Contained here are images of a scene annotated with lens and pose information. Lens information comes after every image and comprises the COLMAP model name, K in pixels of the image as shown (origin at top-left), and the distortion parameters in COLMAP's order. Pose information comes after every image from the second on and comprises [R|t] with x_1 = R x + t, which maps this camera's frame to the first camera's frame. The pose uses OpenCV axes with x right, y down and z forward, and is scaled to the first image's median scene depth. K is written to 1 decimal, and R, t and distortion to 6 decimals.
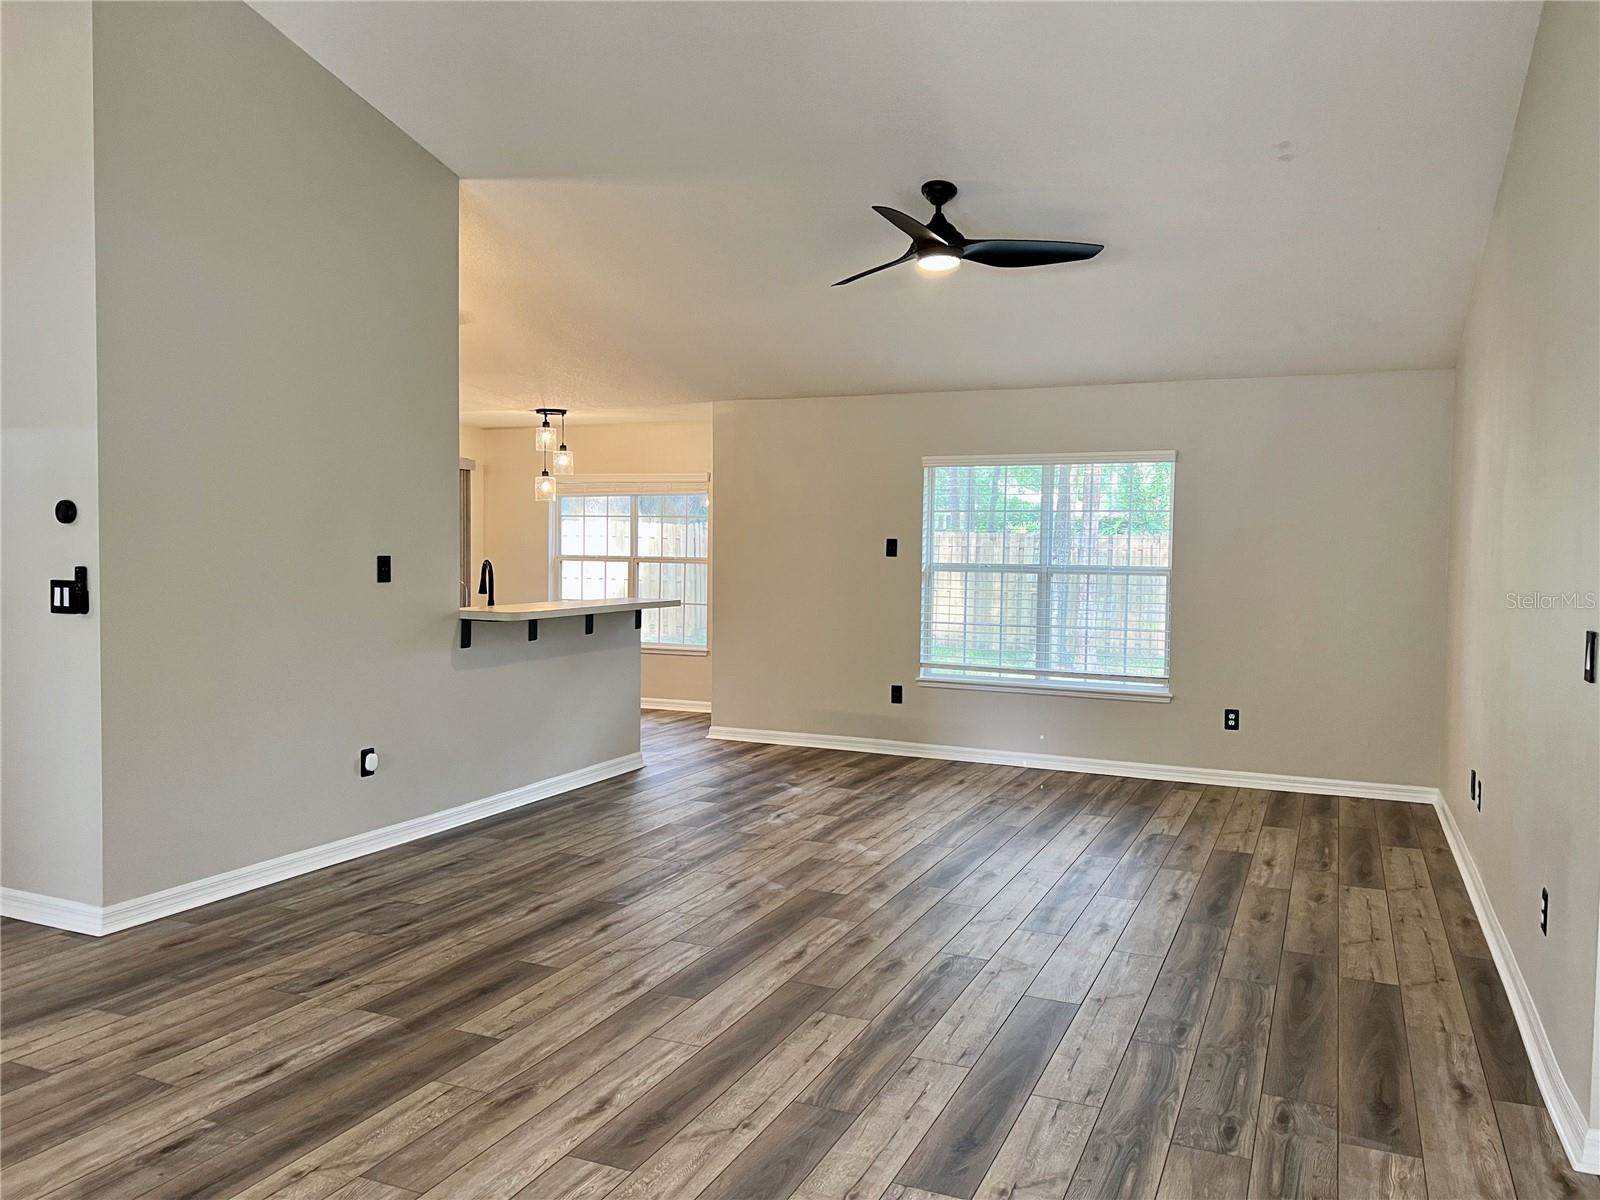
lens RADIAL K [[1196.1, 0, 805.6], [0, 1196.1, 602.0], [0, 0, 1]] dist [0.046938, -0.057386]
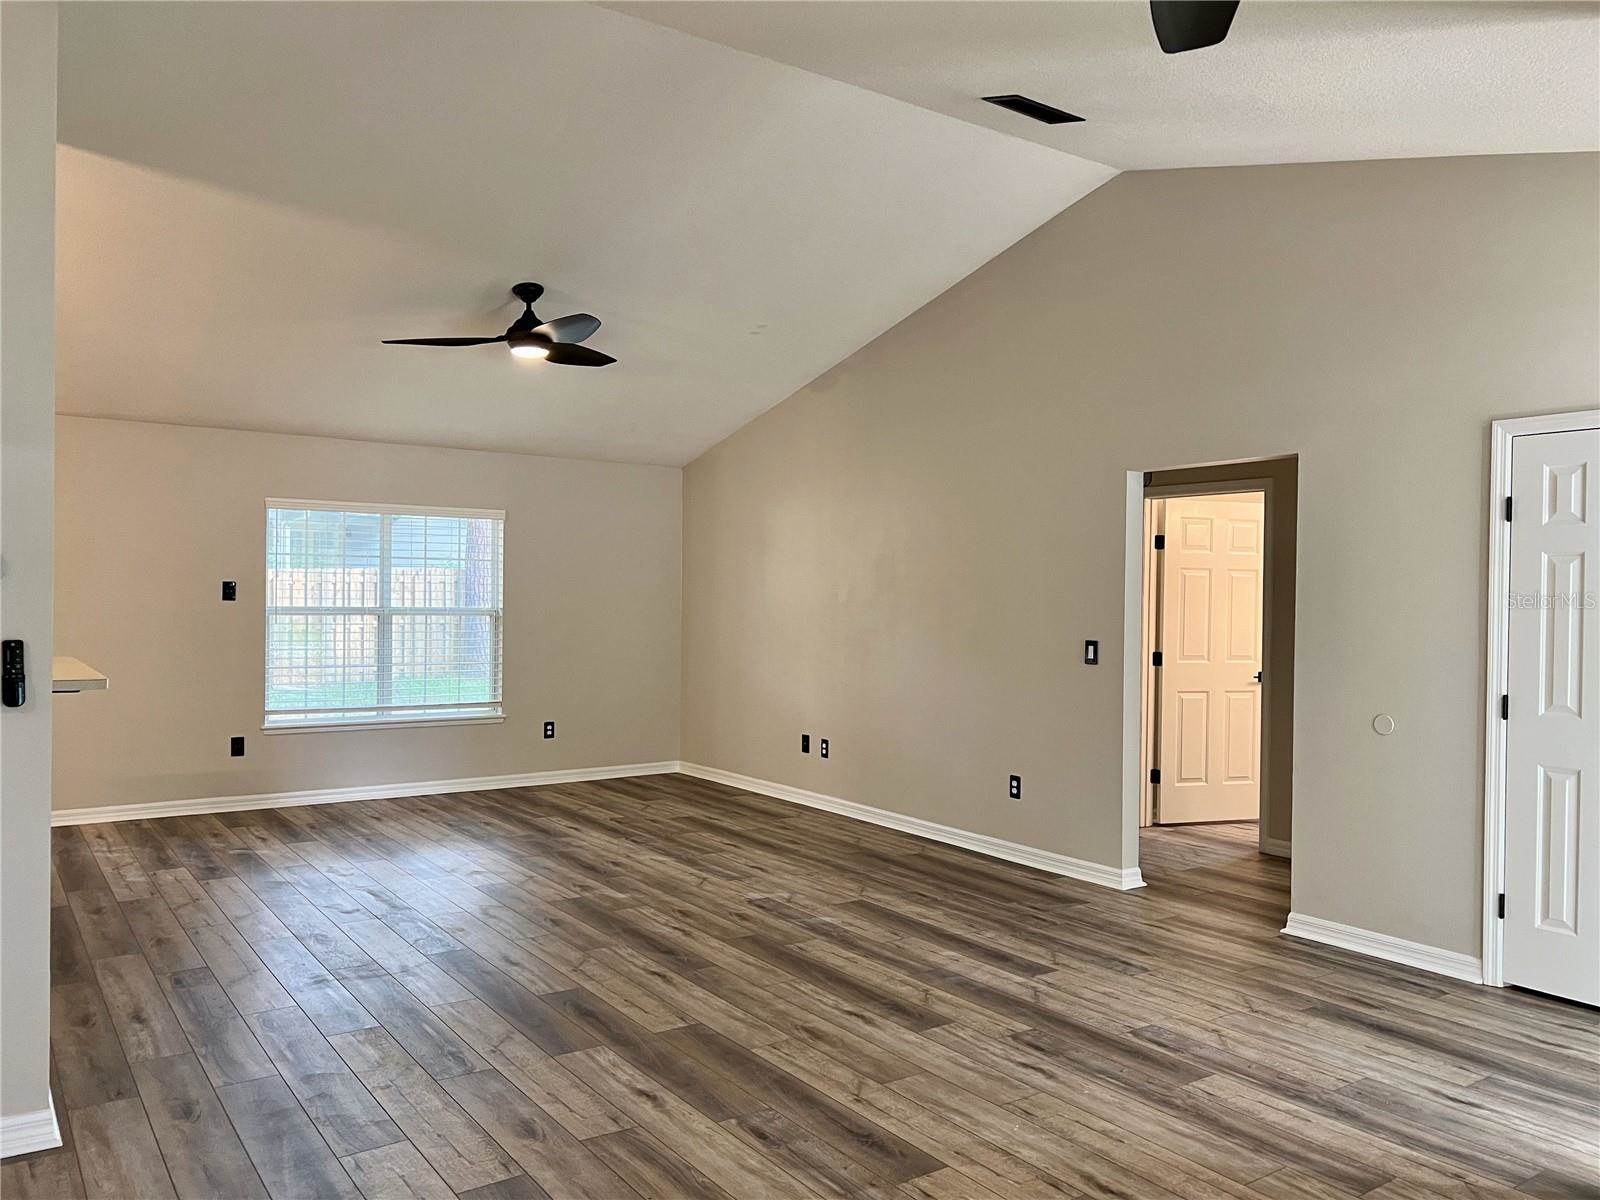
lens RADIAL K [[1196.1, 0, 789.8], [0, 1196.1, 601.8], [0, 0, 1]] dist [0.046938, -0.057386]
pose [[0.526402, -0.012183, 0.850148, -0.977779], [0.032967, 0.999438, -0.006091, -0.032759], [-0.849596, 0.031233, 0.526508, 0.234466]]
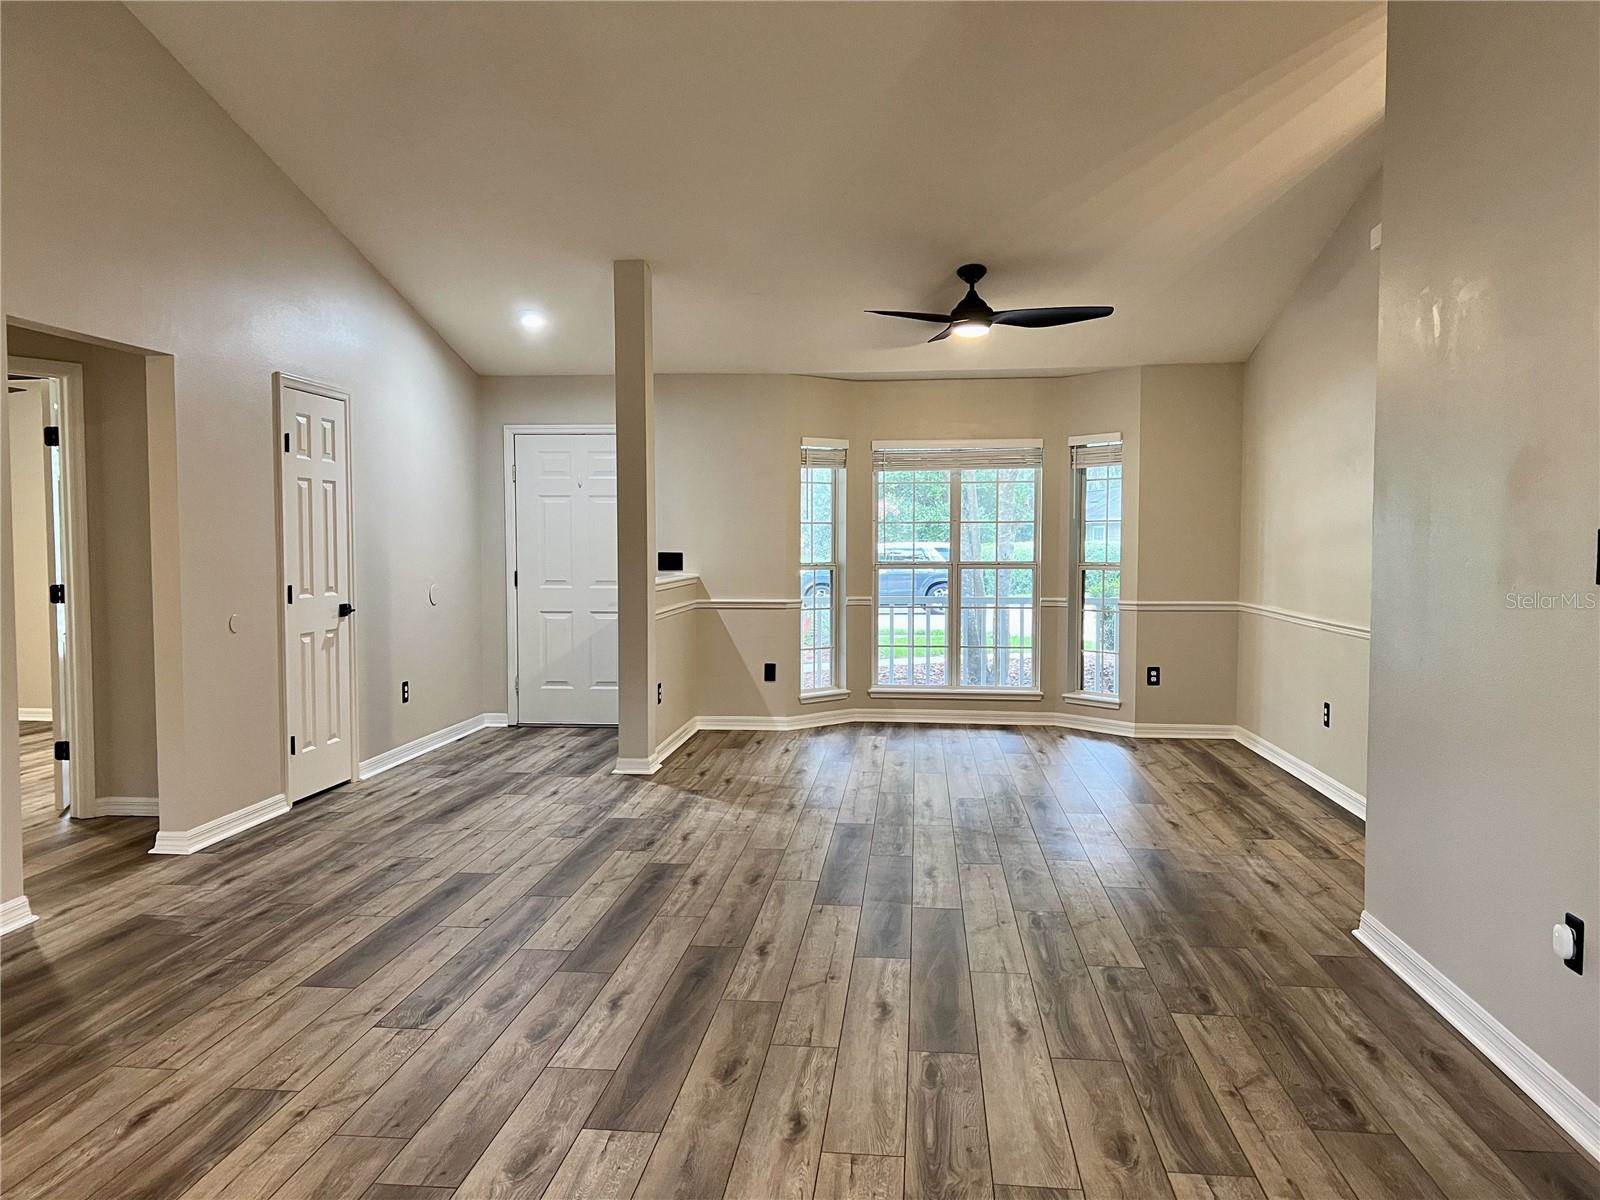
lens RADIAL K [[1207.4, 0, 796.9], [0, 1207.4, 590.9], [0, 0, 1]] dist [0.028498, -0.028713]
pose [[-0.952512, -0.000236, -0.304501, 0.127093], [-0.026165, 0.996364, 0.081076, -0.059027], [0.303375, 0.085193, -0.949055, 1.772291]]
